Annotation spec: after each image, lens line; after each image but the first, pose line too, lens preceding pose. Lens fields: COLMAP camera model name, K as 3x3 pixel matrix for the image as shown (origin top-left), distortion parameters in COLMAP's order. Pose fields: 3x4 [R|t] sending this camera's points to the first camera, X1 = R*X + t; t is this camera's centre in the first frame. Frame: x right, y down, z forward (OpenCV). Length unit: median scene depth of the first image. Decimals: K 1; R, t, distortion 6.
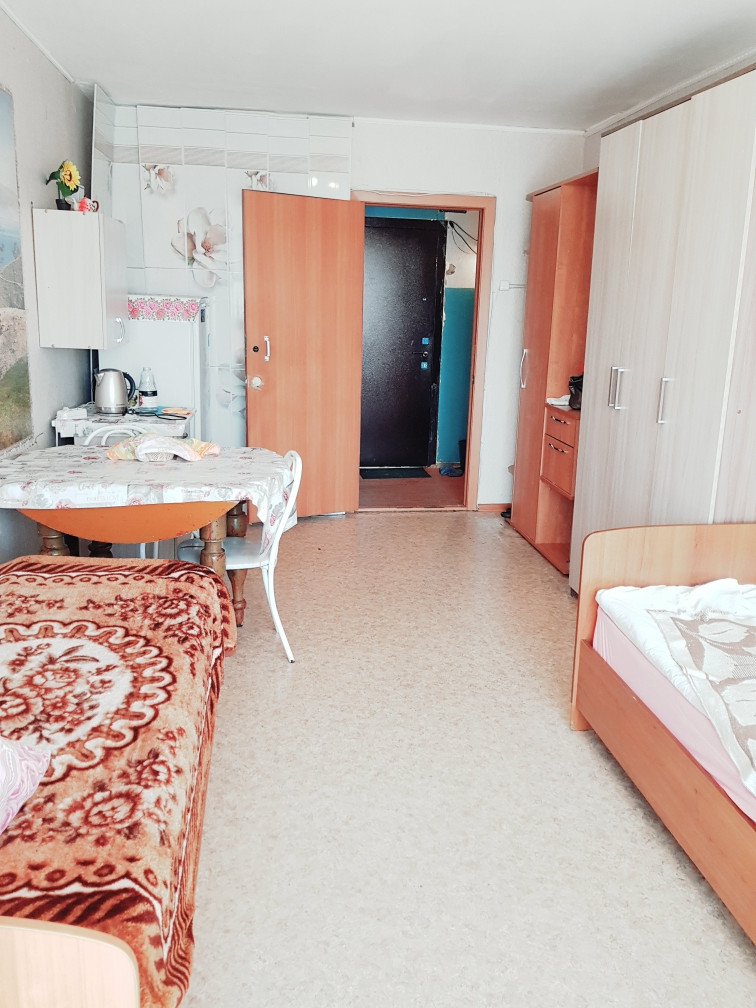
lens RADIAL K [[785.1, 0, 379.3], [0, 785.1, 502.5], [0, 0, 1]] dist [0.070866, -0.114202]
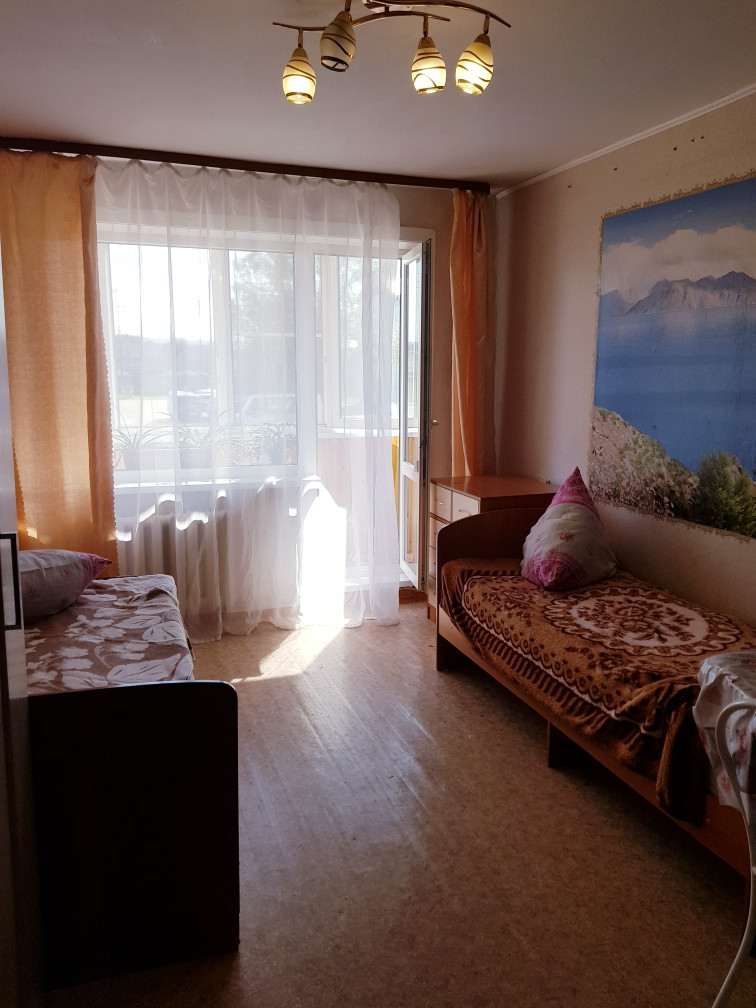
lens RADIAL K [[785.1, 0, 388.3], [0, 785.1, 509.3], [0, 0, 1]] dist [0.070866, -0.114202]
pose [[-0.979851, 0.000497, -0.199731, 0.261973], [-0.082371, 0.909992, 0.406362, -0.406314], [0.181956, 0.414626, -0.891615, 1.570273]]
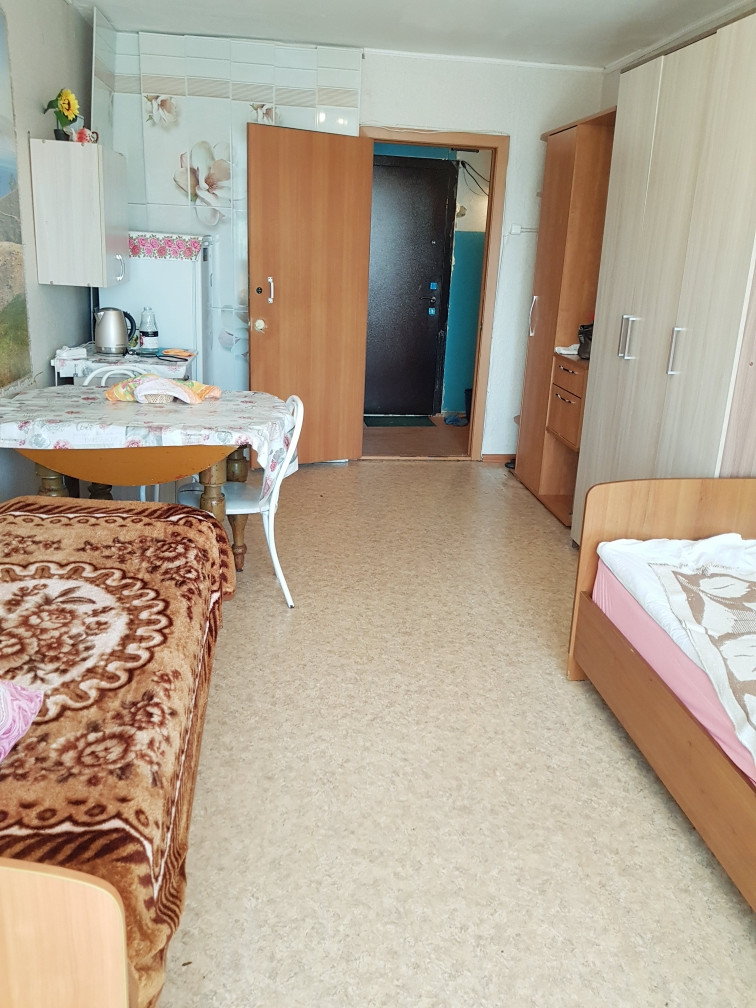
lens RADIAL K [[785.1, 0, 378.2], [0, 785.1, 499.4], [0, 0, 1]] dist [0.070866, -0.114202]
pose [[0.999776, 0.020269, -0.006170, 0.003974], [-0.019850, 0.997899, 0.061678, 0.001455], [0.007407, -0.061542, 0.998077, 0.012501]]
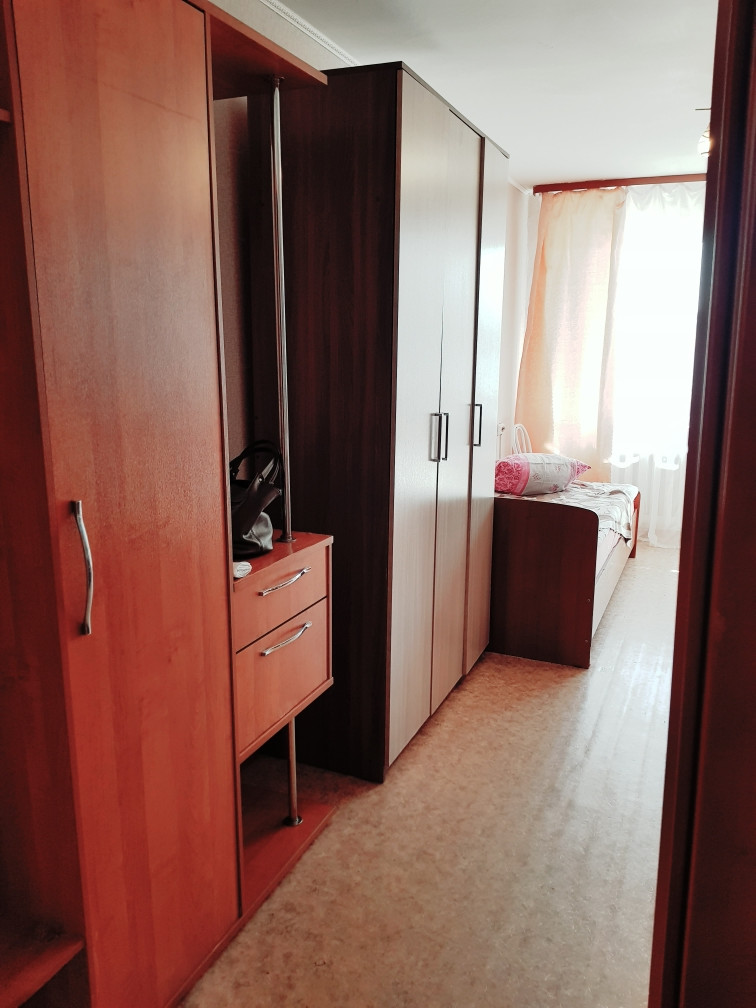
lens RADIAL K [[785.1, 0, 382.5], [0, 785.1, 497.4], [0, 0, 1]] dist [0.070866, -0.114202]
pose [[-0.855168, -0.124082, 0.503281, -0.083688], [0.109372, 0.905874, 0.409183, -0.536815], [-0.506681, 0.404965, -0.761103, 2.103542]]
